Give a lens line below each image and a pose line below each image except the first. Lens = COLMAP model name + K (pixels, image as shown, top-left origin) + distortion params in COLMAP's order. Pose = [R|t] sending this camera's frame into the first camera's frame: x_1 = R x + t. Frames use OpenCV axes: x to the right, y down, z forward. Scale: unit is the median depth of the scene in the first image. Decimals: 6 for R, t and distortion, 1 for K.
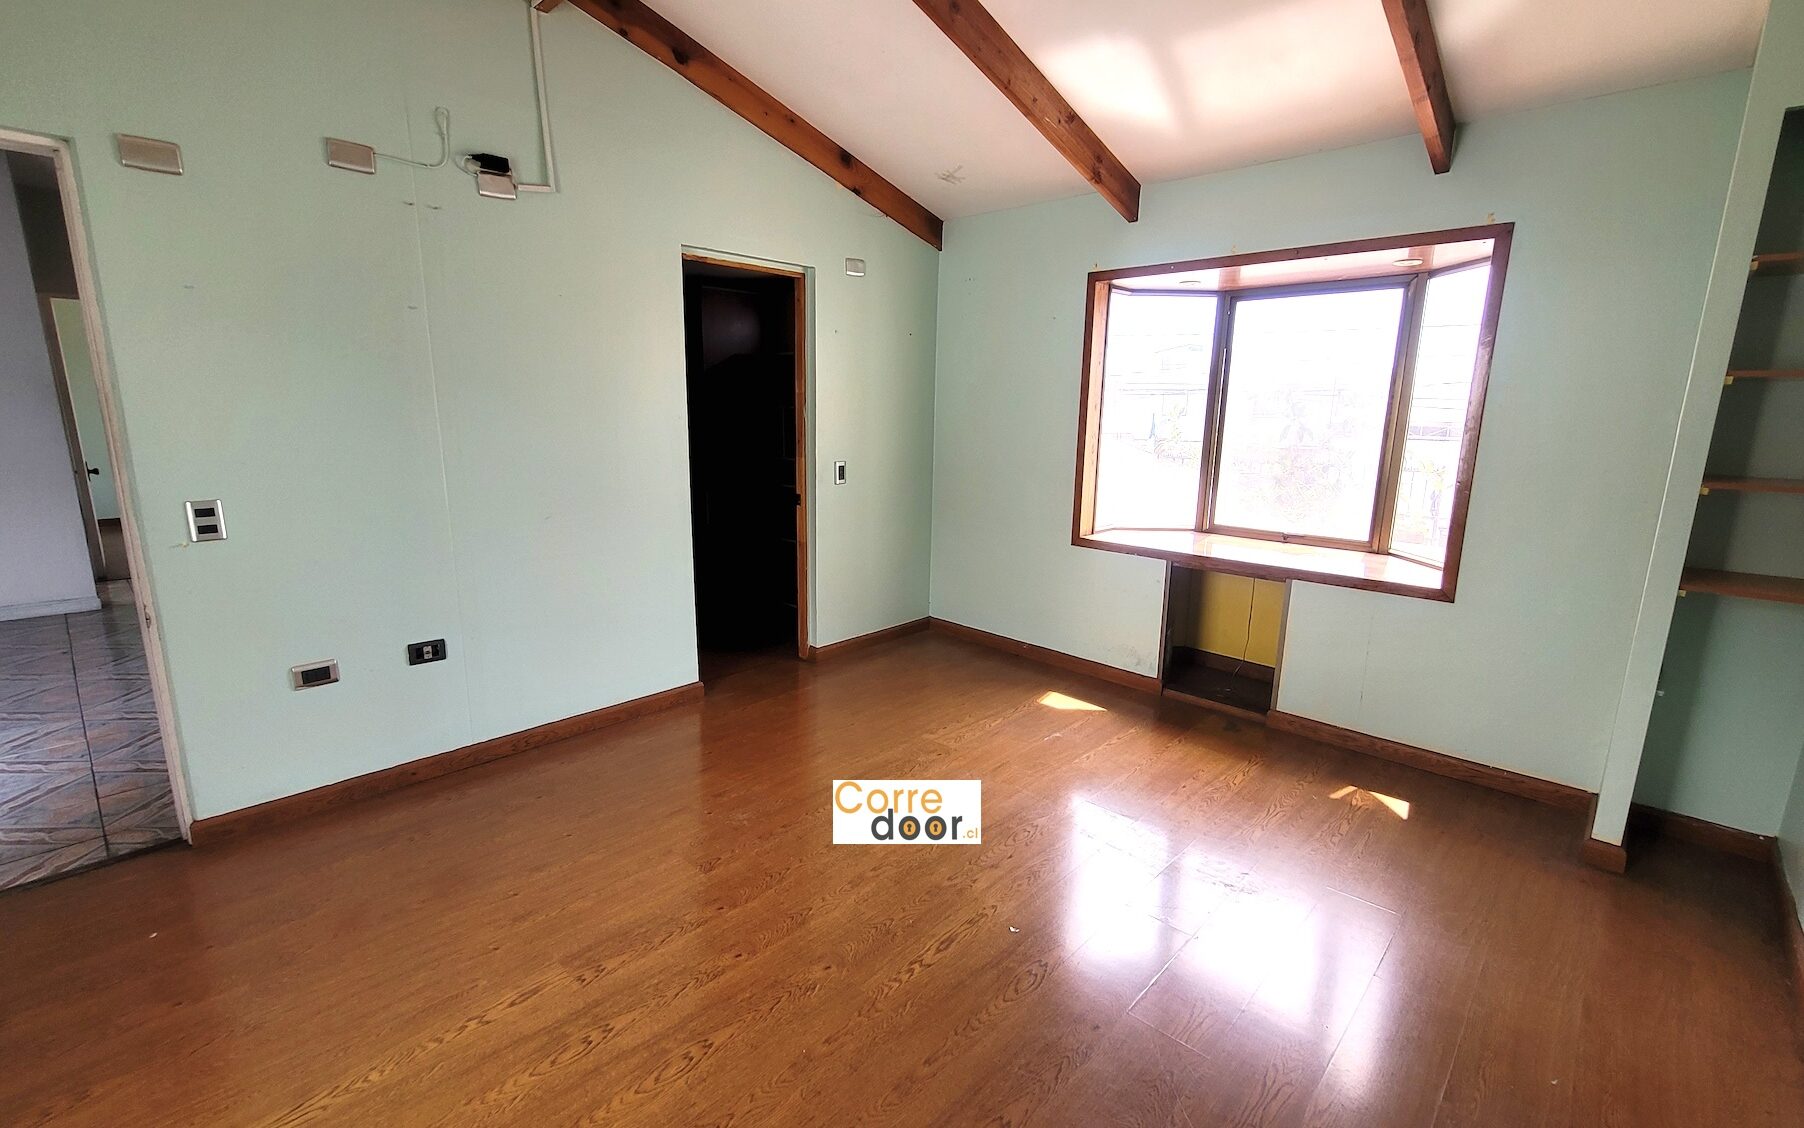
lens RADIAL K [[794.9, 0, 891.8], [0, 794.9, 570.8], [0, 0, 1]] dist [0.001793, 0.001160]
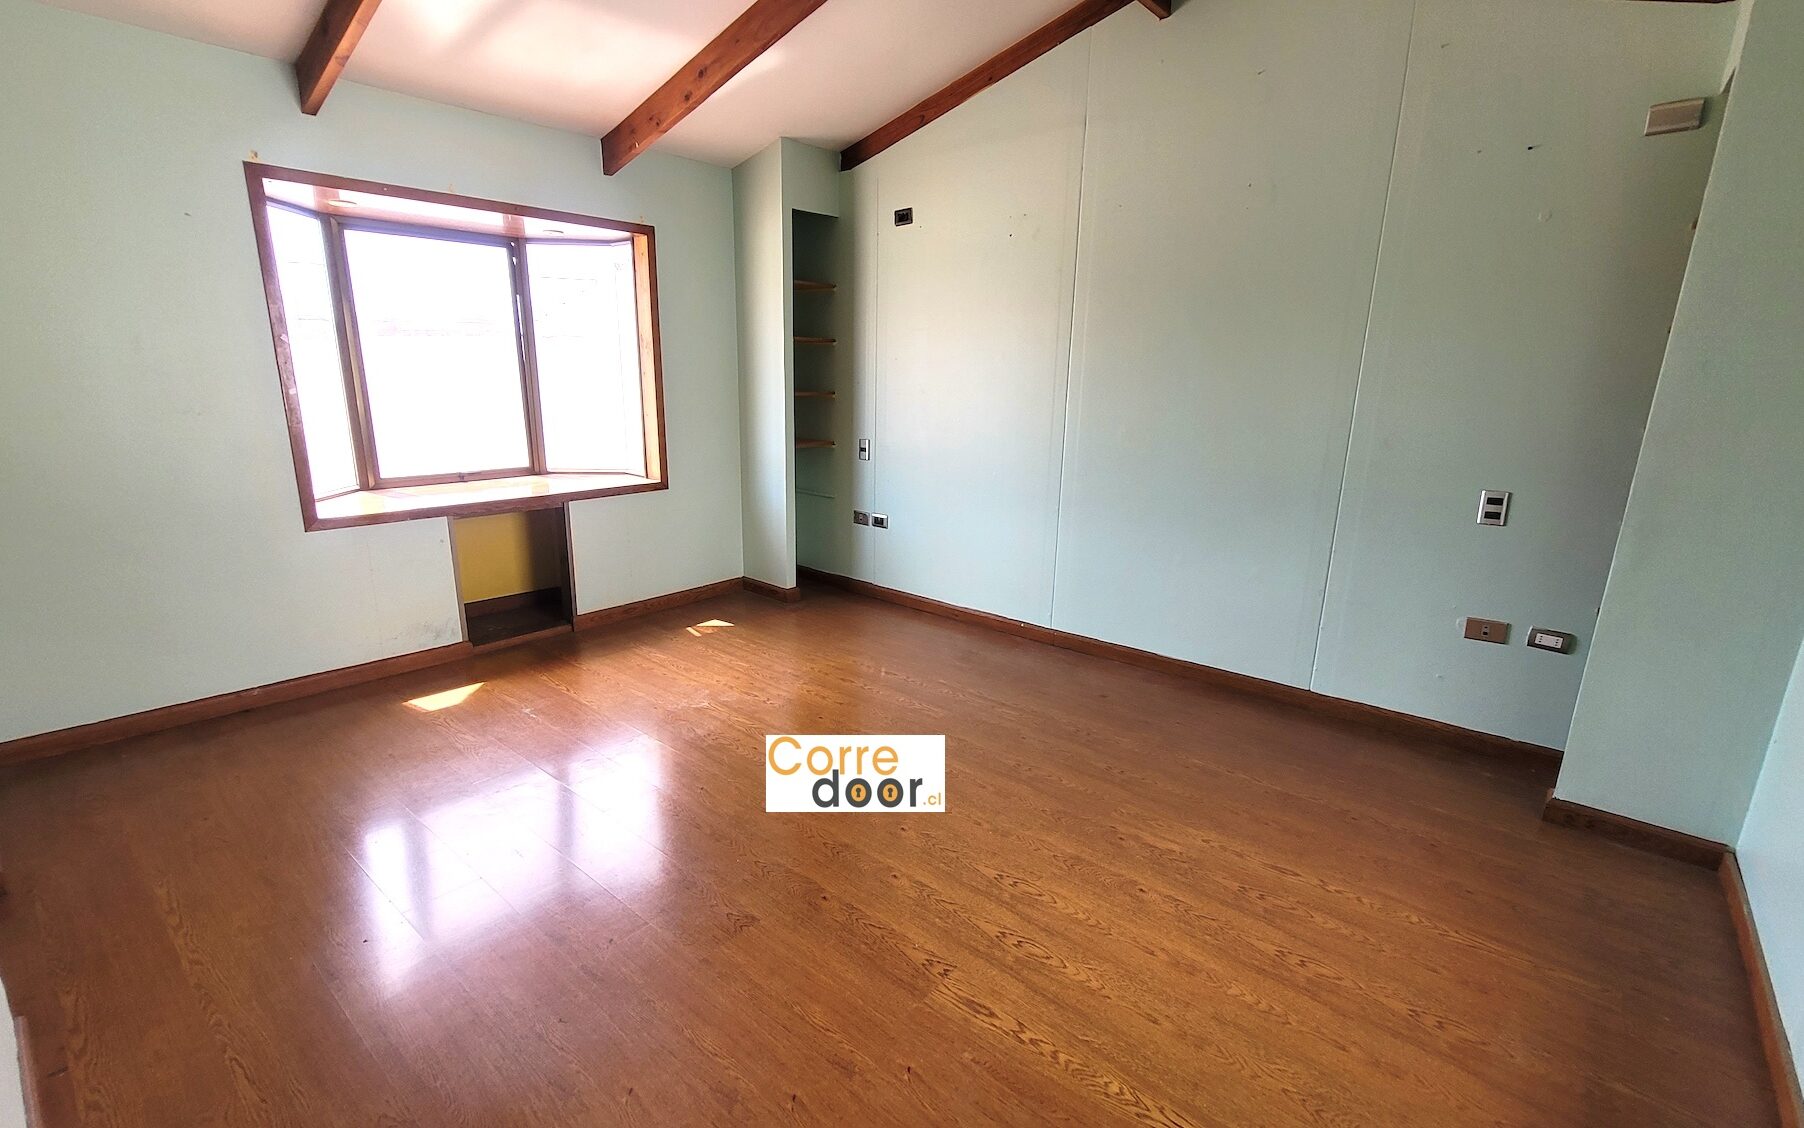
lens RADIAL K [[794.9, 0, 891.8], [0, 794.9, 570.8], [0, 0, 1]] dist [0.001793, 0.001160]
pose [[-0.059841, -0.263525, 0.962795, -0.728147], [0.188509, 0.944185, 0.270148, -0.128198], [-0.980247, 0.197661, -0.006825, 0.604840]]
